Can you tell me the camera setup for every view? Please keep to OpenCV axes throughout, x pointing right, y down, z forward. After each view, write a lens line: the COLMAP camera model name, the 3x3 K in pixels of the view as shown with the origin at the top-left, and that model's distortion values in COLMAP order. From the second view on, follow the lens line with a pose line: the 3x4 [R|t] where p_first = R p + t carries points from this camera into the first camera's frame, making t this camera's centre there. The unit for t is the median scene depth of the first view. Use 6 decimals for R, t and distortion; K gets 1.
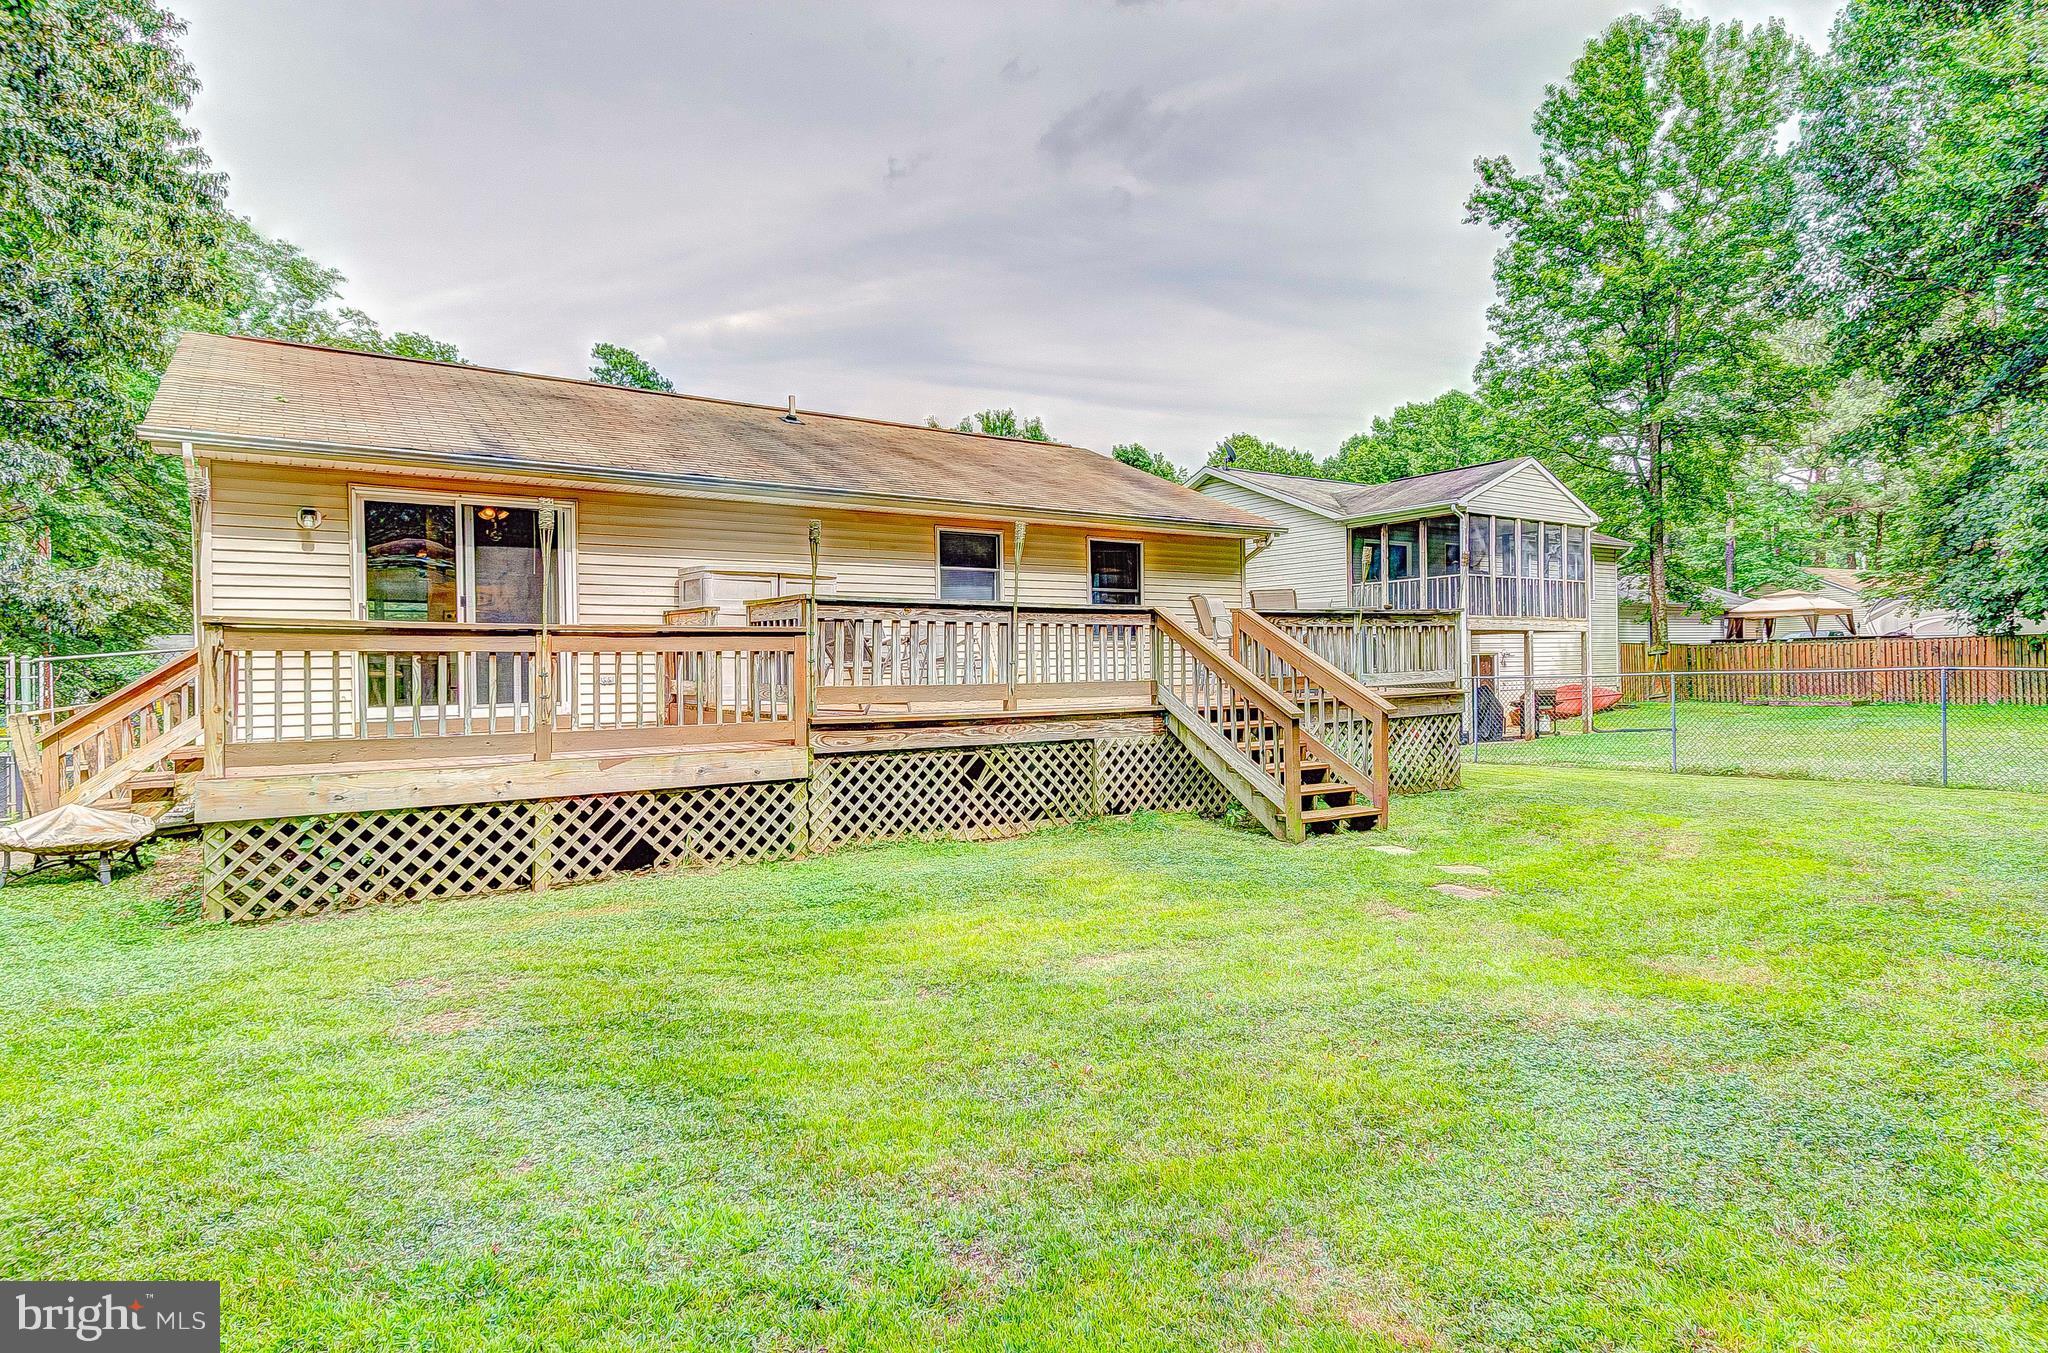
lens RADIAL K [[1060.5, 0, 1023.4], [0, 1060.5, 664.0], [0, 0, 1]] dist [0.074958, -0.064492]
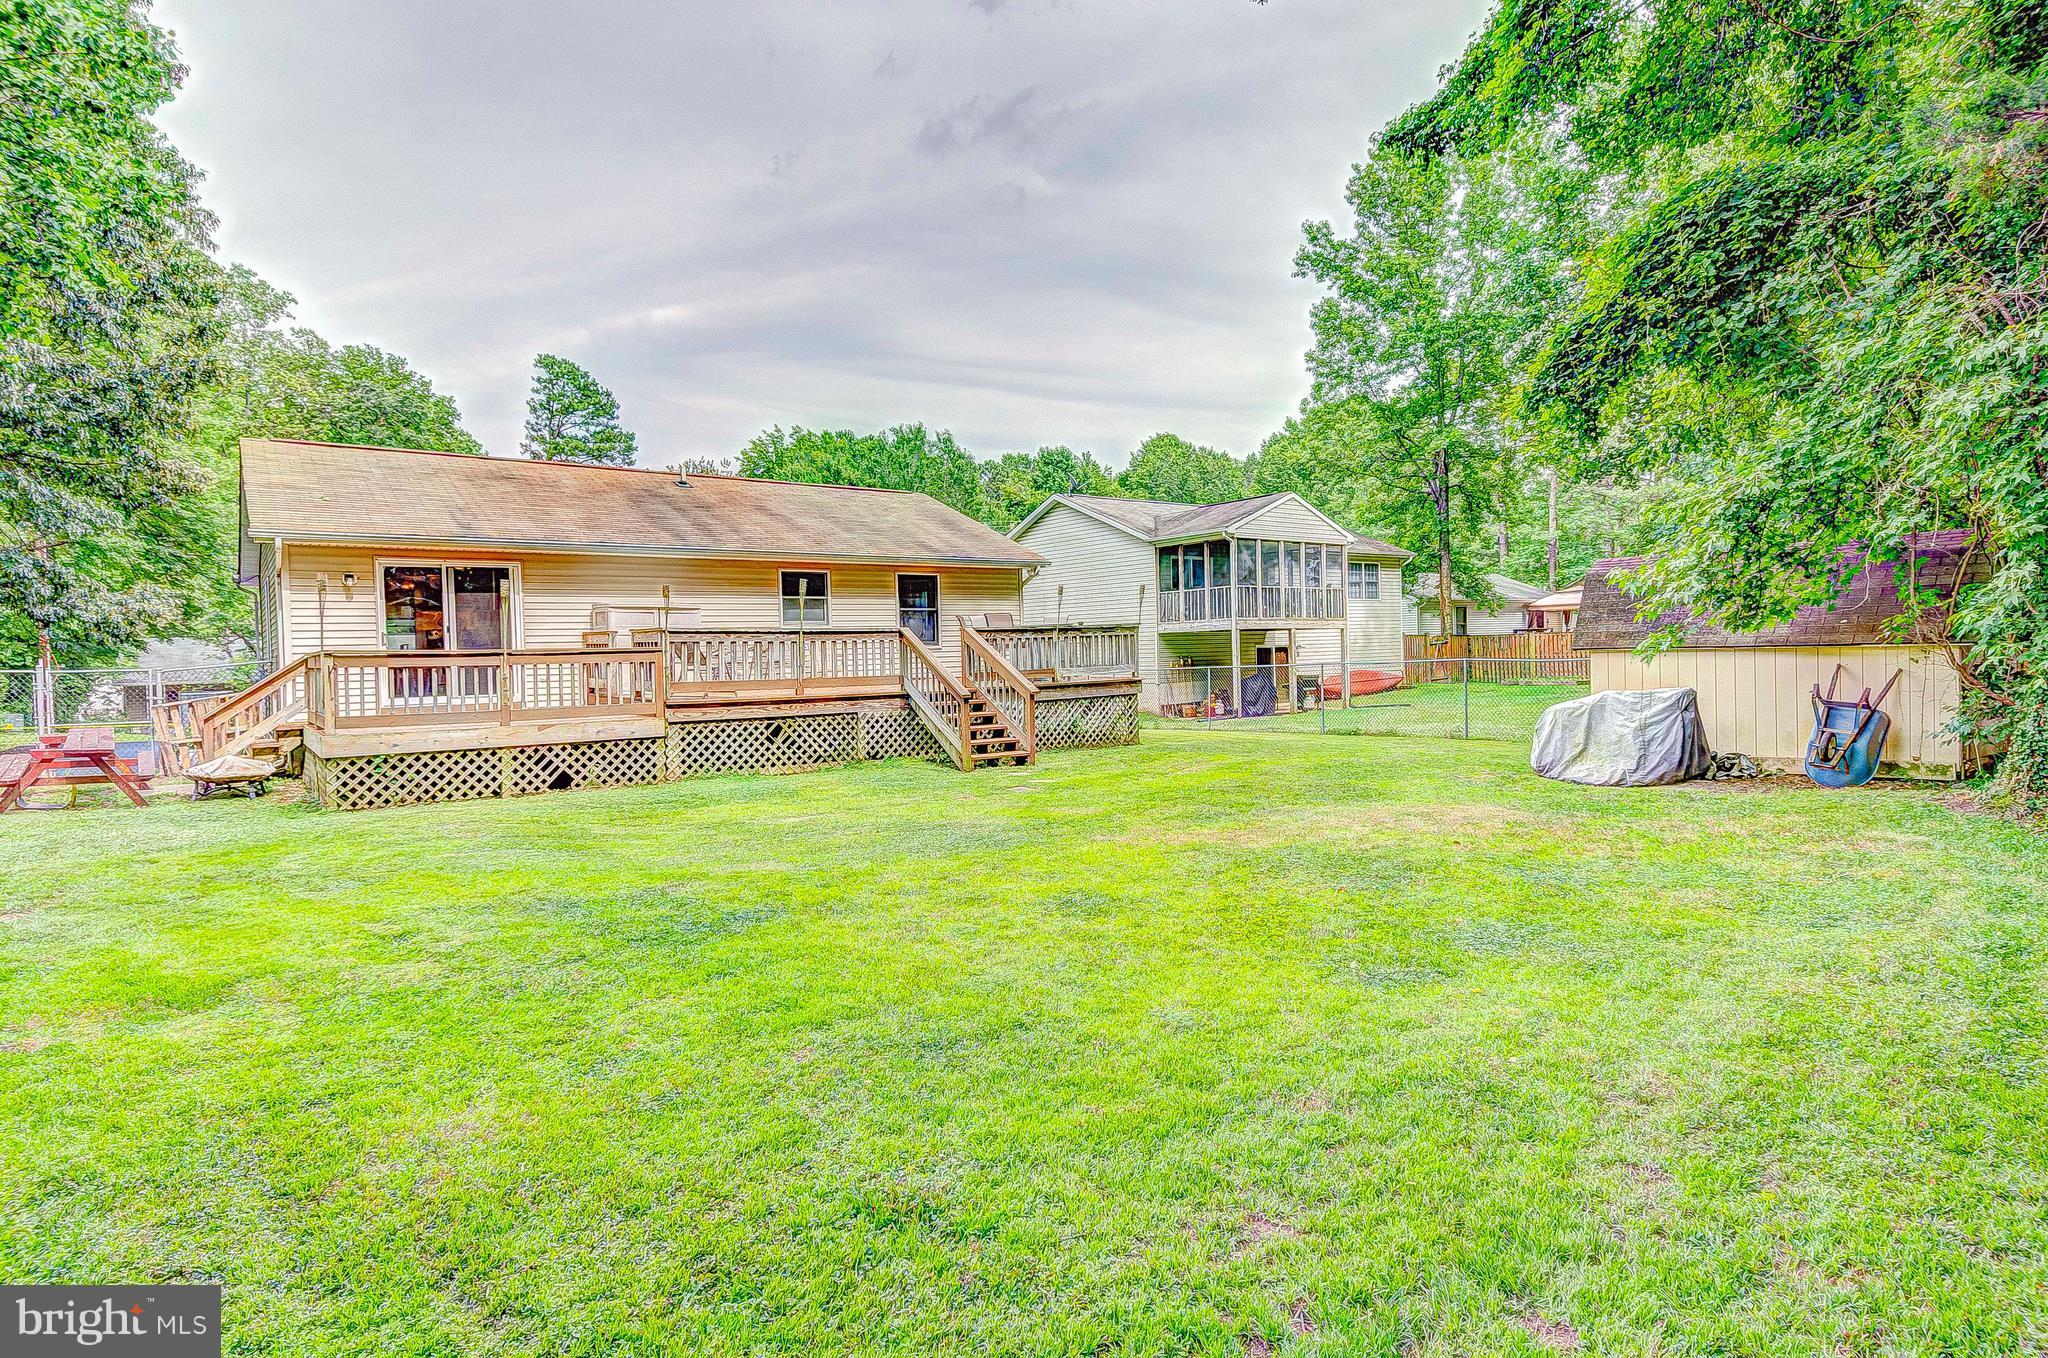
lens RADIAL K [[1060.5, 0, 1023.4], [0, 1060.5, 666.5], [0, 0, 1]] dist [0.074958, -0.064492]
pose [[0.999150, -0.011607, 0.039552, 0.270835], [0.011080, 0.999847, 0.013520, -0.018327], [-0.039703, -0.013070, 0.999126, -0.646107]]
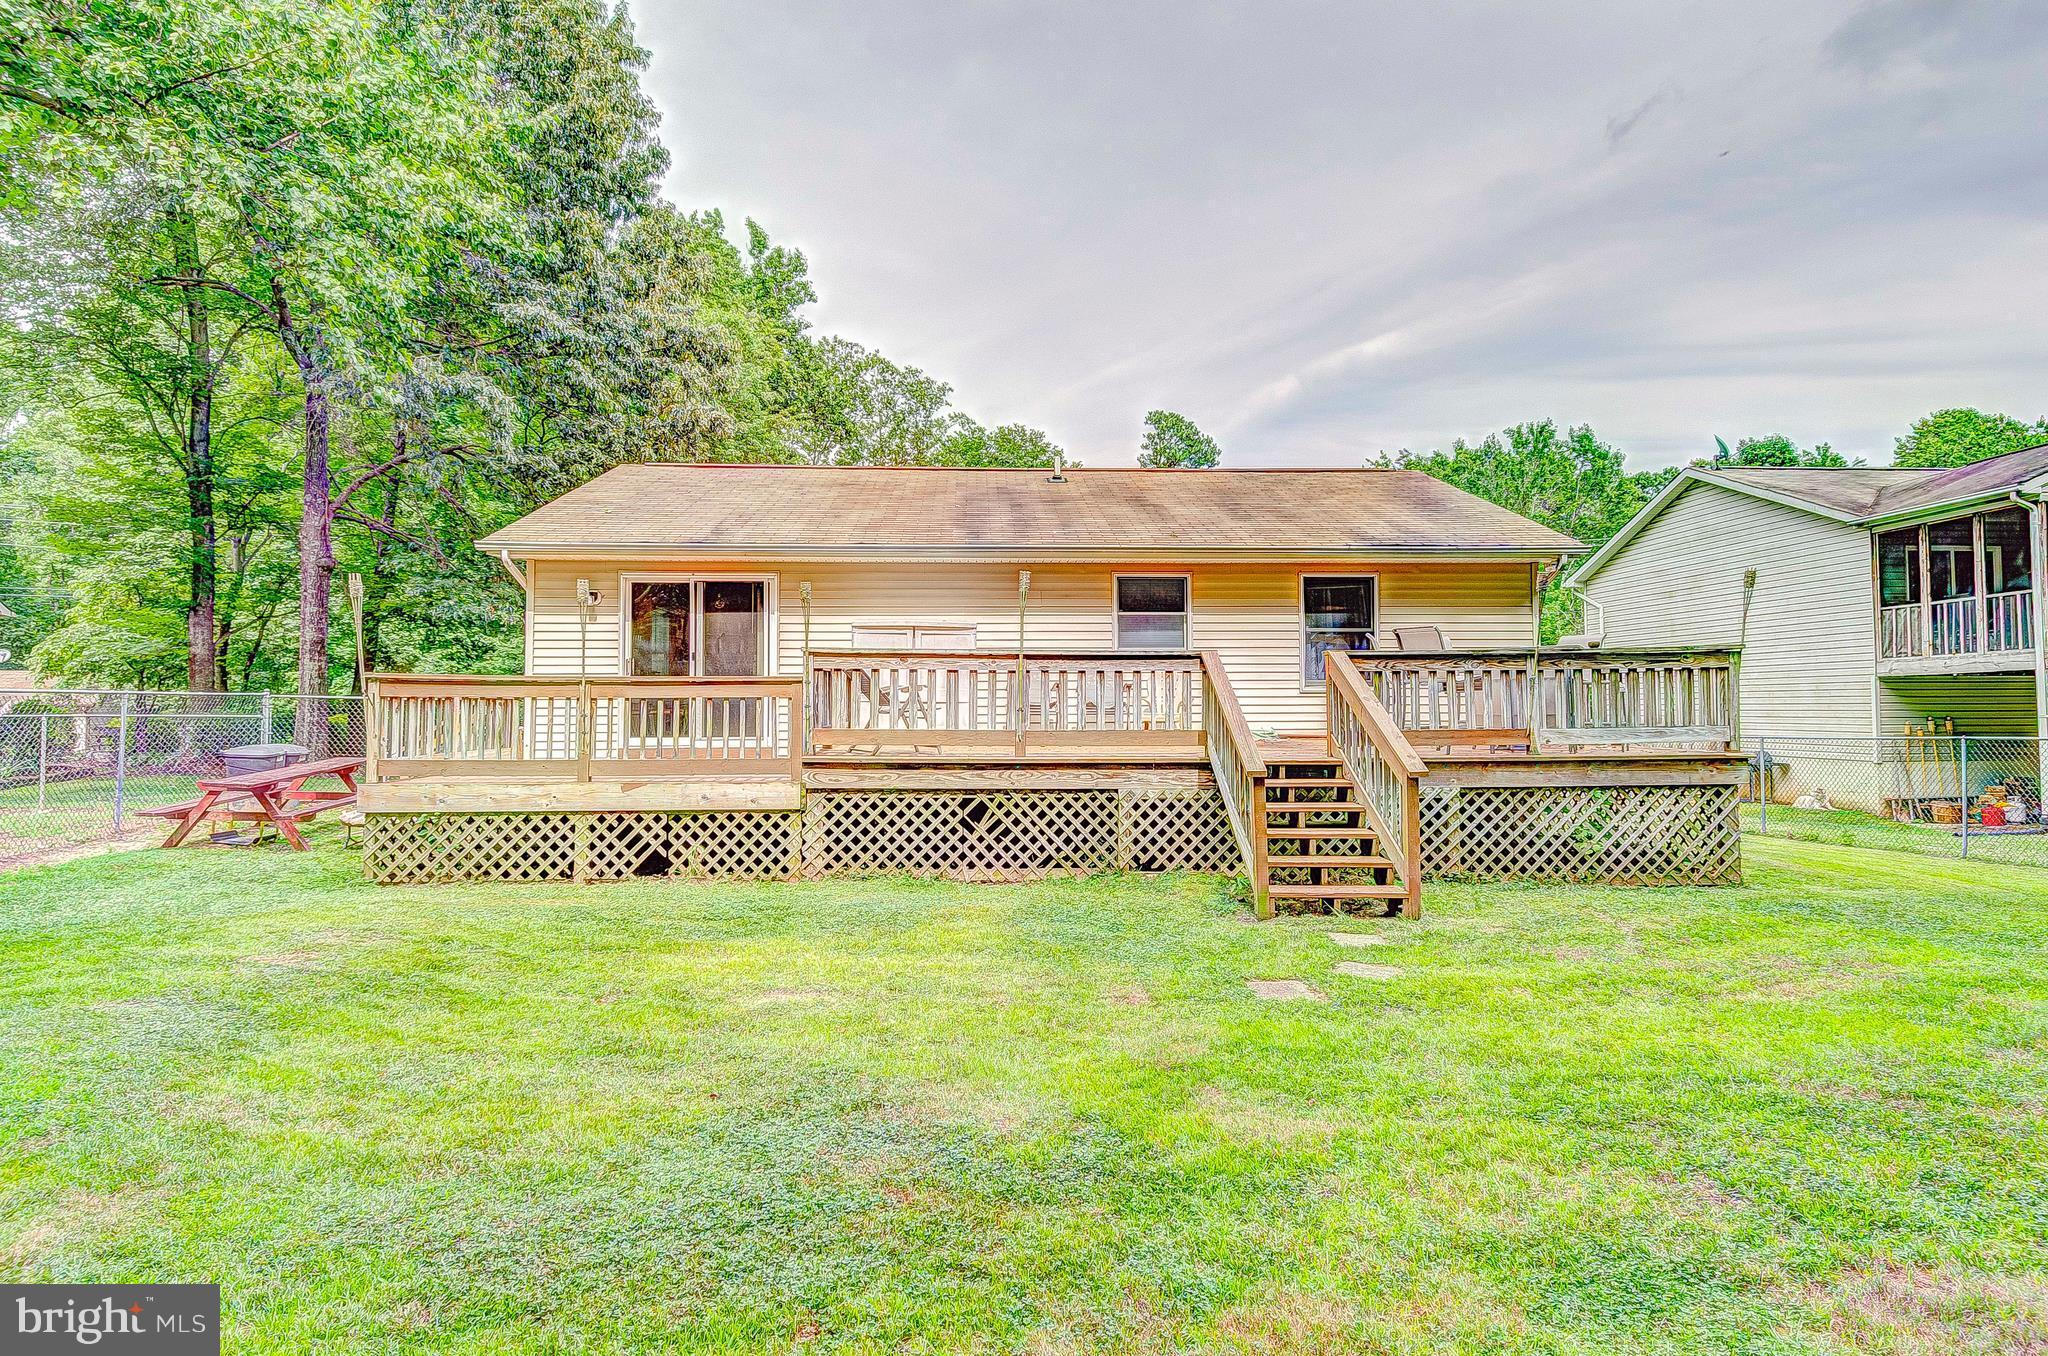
lens RADIAL K [[1060.5, 0, 1023.4], [0, 1060.5, 665.5], [0, 0, 1]] dist [0.074958, -0.064492]
pose [[0.851895, -0.009218, -0.523632, 0.534892], [-0.009911, 0.999382, -0.033717, -0.009143], [0.523619, 0.033913, 0.851277, 0.138489]]
